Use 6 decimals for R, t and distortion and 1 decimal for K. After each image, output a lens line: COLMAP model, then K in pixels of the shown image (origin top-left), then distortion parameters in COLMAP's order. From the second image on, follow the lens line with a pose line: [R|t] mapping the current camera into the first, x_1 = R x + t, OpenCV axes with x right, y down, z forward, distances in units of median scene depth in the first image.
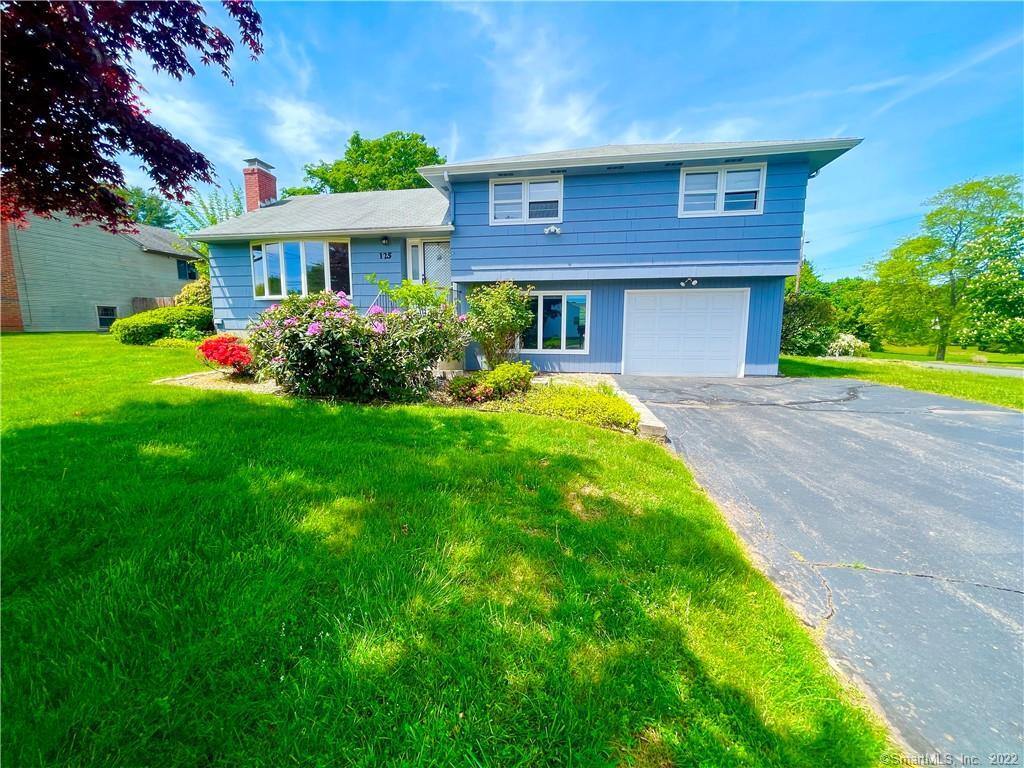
lens RADIAL K [[410.6, 0, 506.0], [0, 410.6, 381.2], [0, 0, 1]] dist [0.002404, -0.001305]
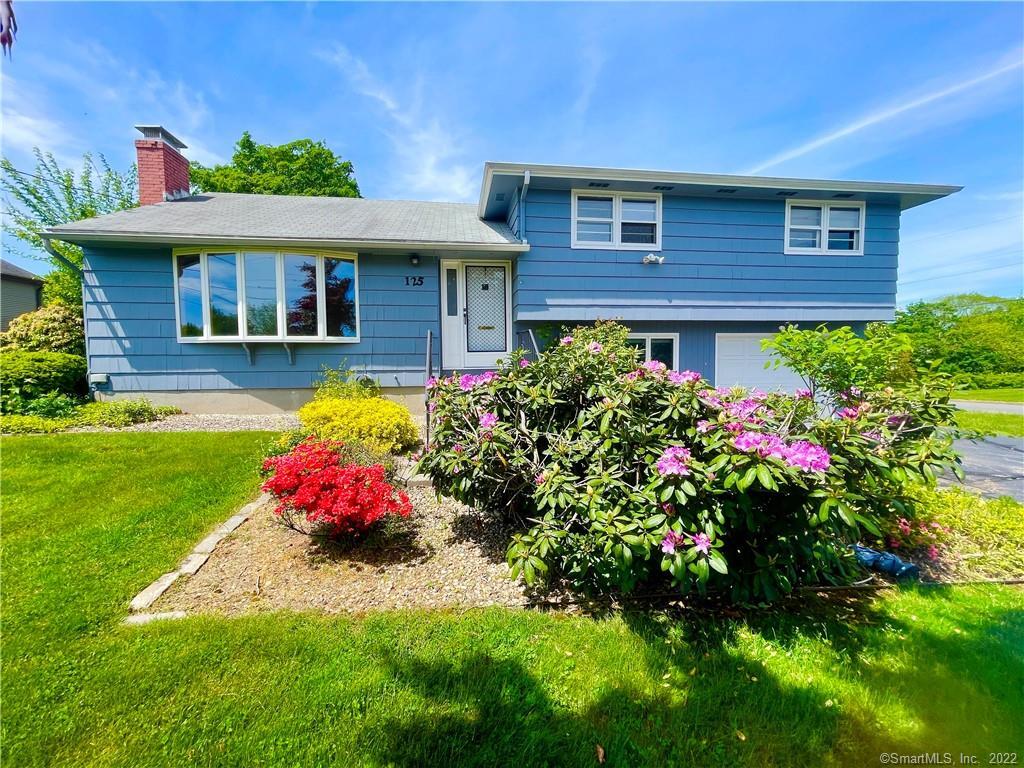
lens RADIAL K [[410.6, 0, 516.0], [0, 410.6, 388.1], [0, 0, 1]] dist [0.002404, -0.001305]
pose [[0.953039, -0.031466, 0.301210, -0.383964], [0.052568, 0.996678, -0.062210, -0.079039], [-0.298252, 0.075123, 0.951526, 0.329691]]
